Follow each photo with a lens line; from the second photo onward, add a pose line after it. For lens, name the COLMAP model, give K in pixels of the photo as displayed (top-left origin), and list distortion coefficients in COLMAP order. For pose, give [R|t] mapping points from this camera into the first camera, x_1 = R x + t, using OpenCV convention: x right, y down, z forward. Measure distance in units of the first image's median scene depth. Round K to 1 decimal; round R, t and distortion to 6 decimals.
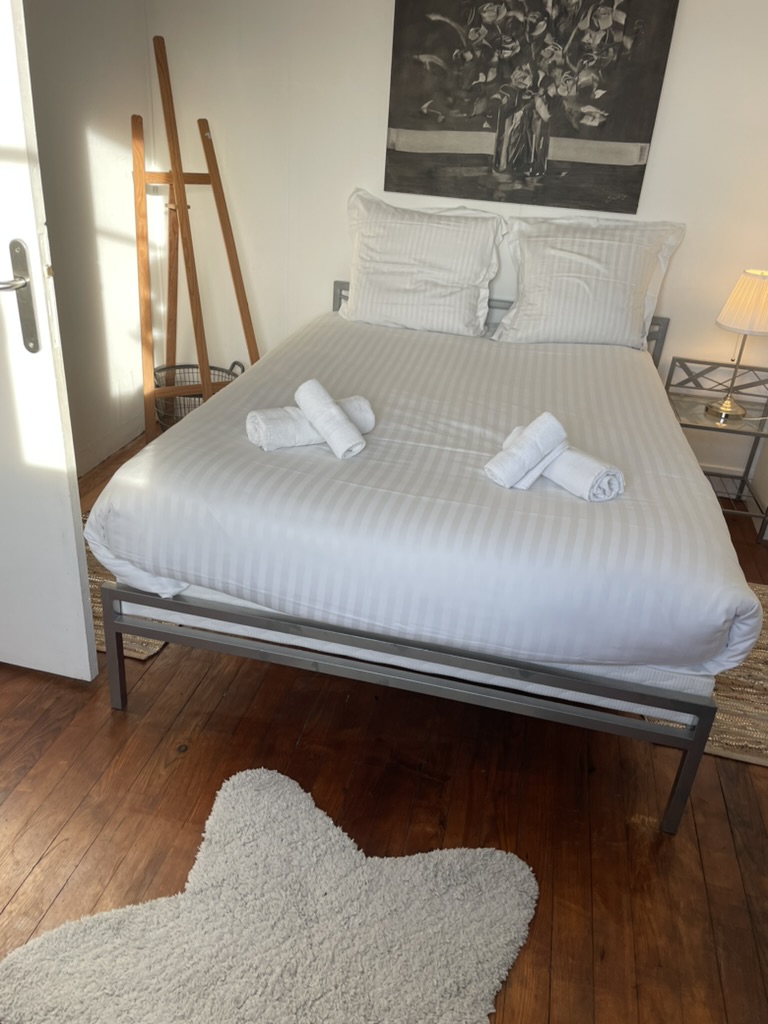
lens RADIAL K [[787.7, 0, 384.0], [0, 787.7, 512.0], [0, 0, 1]] dist [0.117610, -0.168831]
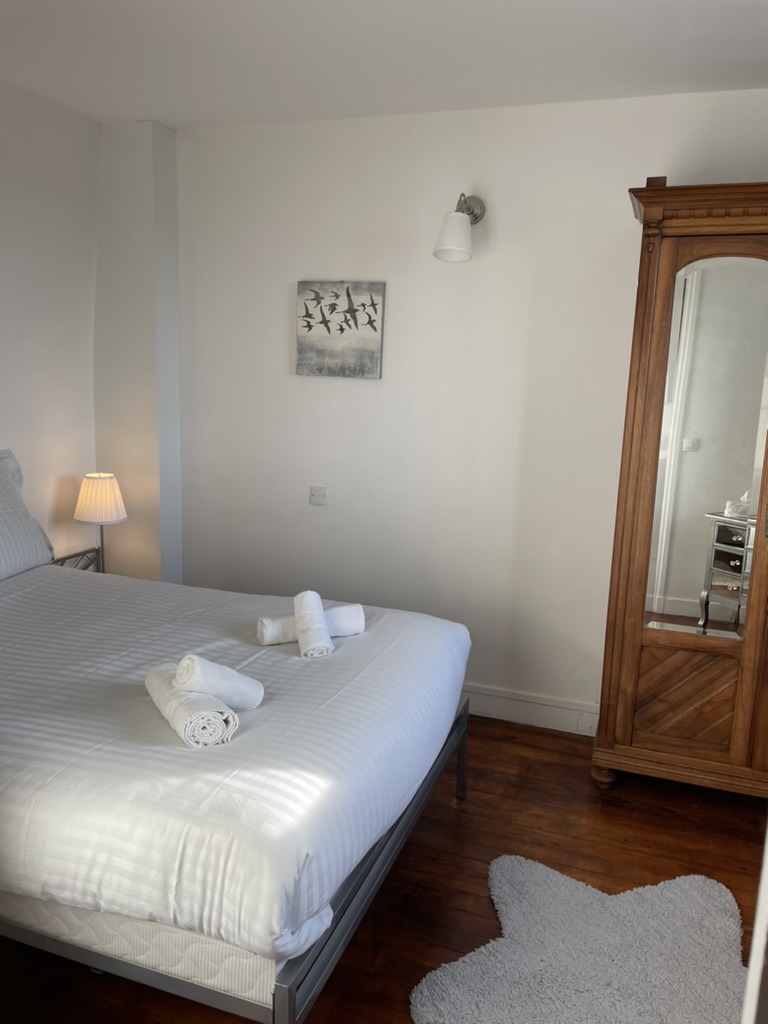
lens RADIAL K [[787.7, 0, 384.0], [0, 787.7, 512.0], [0, 0, 1]] dist [0.117610, -0.168831]
pose [[0.125684, -0.245522, 0.961209, -0.853123], [0.431982, 0.885760, 0.169766, -0.351763], [-0.893082, 0.393888, 0.217387, 0.495118]]
